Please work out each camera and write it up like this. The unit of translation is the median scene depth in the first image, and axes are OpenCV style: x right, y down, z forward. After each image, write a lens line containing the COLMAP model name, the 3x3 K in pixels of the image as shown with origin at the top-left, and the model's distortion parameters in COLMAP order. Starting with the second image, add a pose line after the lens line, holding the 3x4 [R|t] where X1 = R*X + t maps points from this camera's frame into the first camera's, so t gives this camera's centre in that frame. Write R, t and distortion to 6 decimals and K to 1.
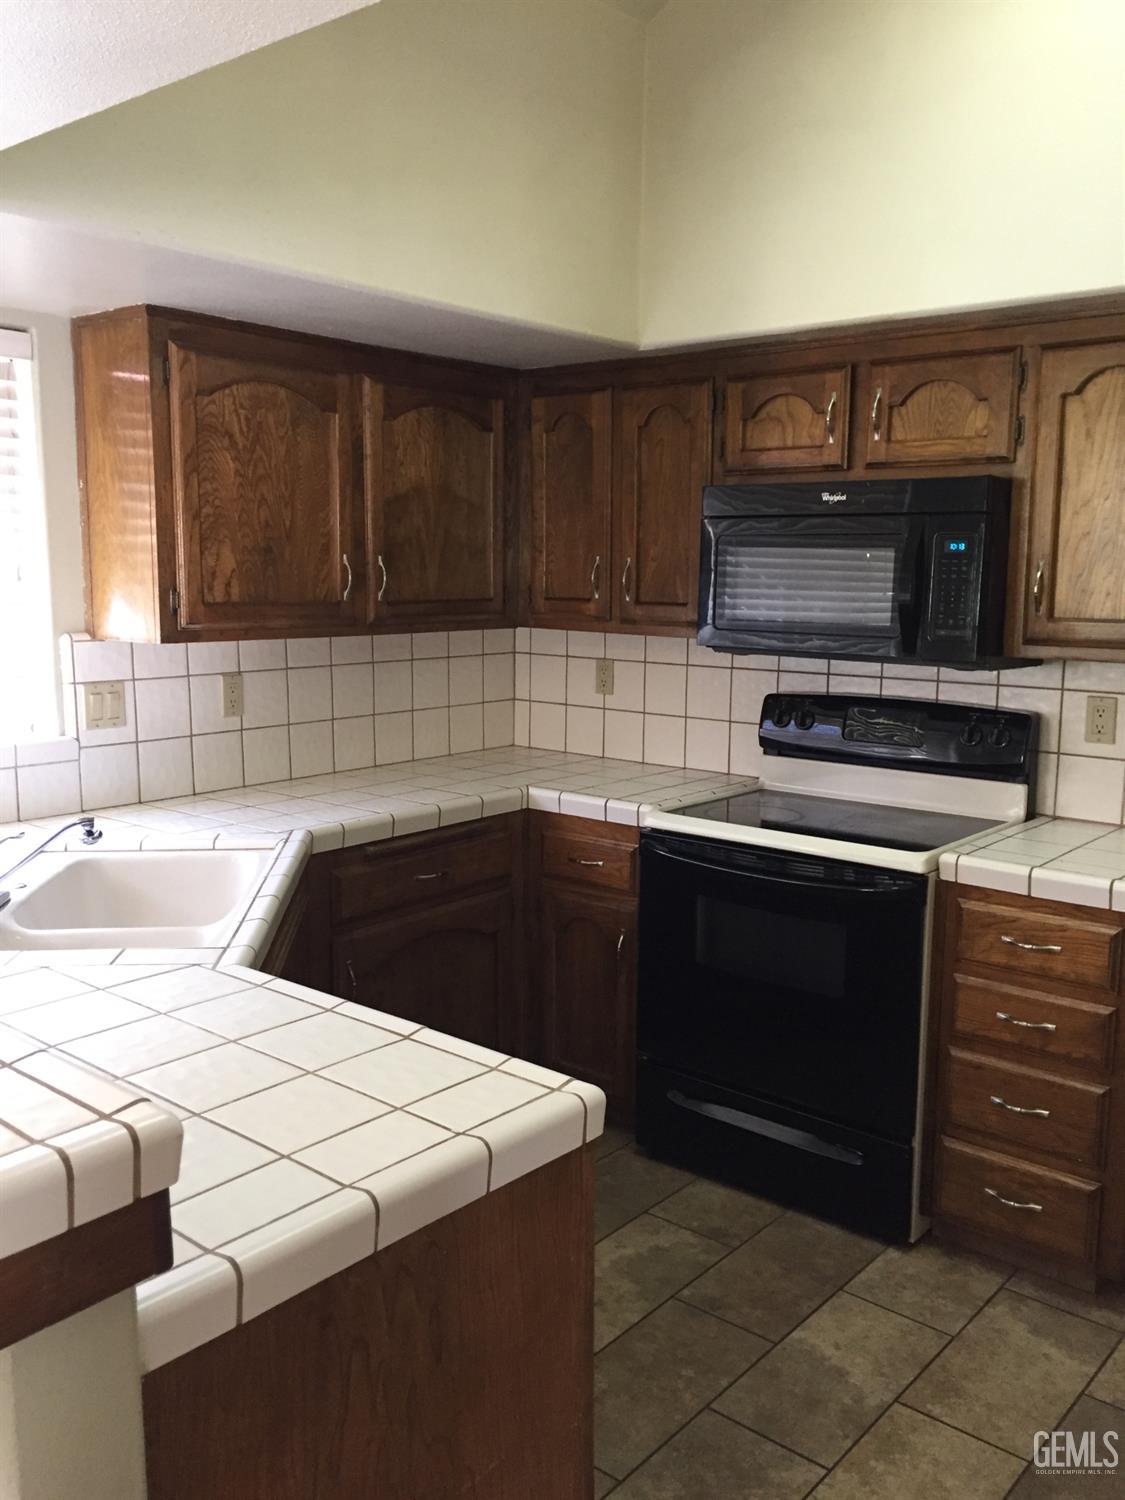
lens RADIAL K [[1257.5, 0, 562.5], [0, 1257.5, 750.0], [0, 0, 1]] dist [0.008945, -0.004544]
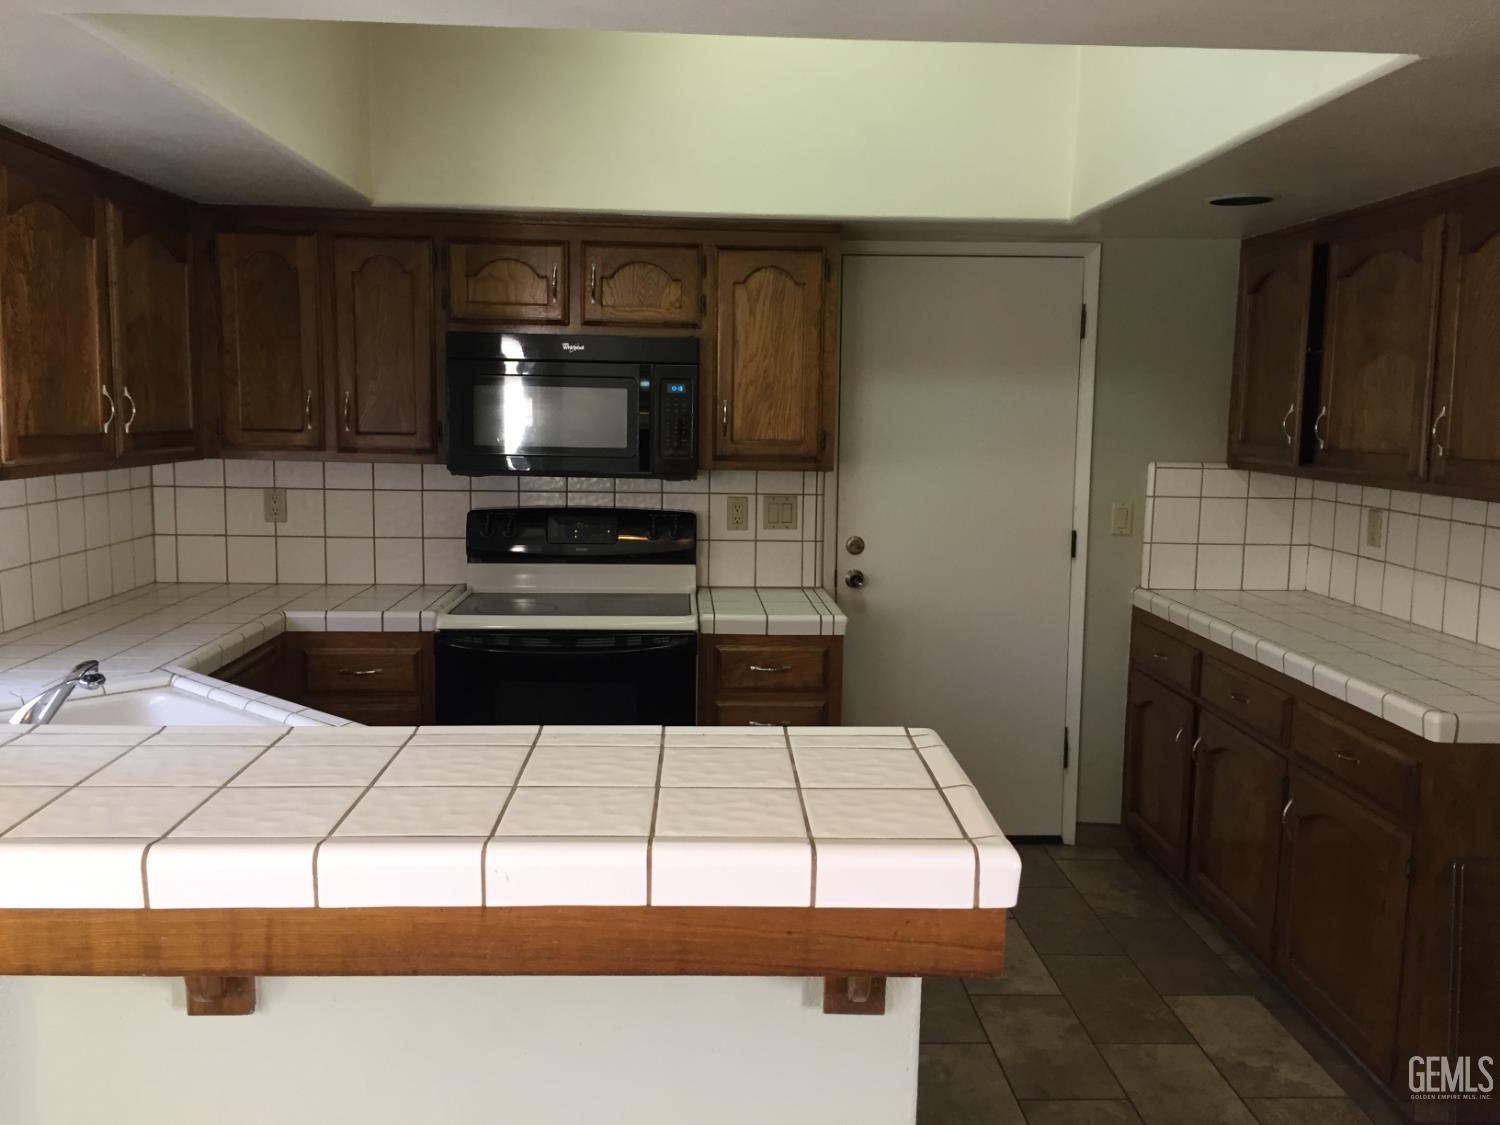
lens RADIAL K [[1287.8, 0, 750.0], [0, 1287.8, 562.5], [0, 0, 1]] dist [-0.000788, 0.001924]
pose [[0.723957, -0.078108, 0.685409, -0.520811], [0.089513, 0.995806, 0.018934, 0.004215], [-0.684013, 0.047646, 0.727912, -0.042546]]
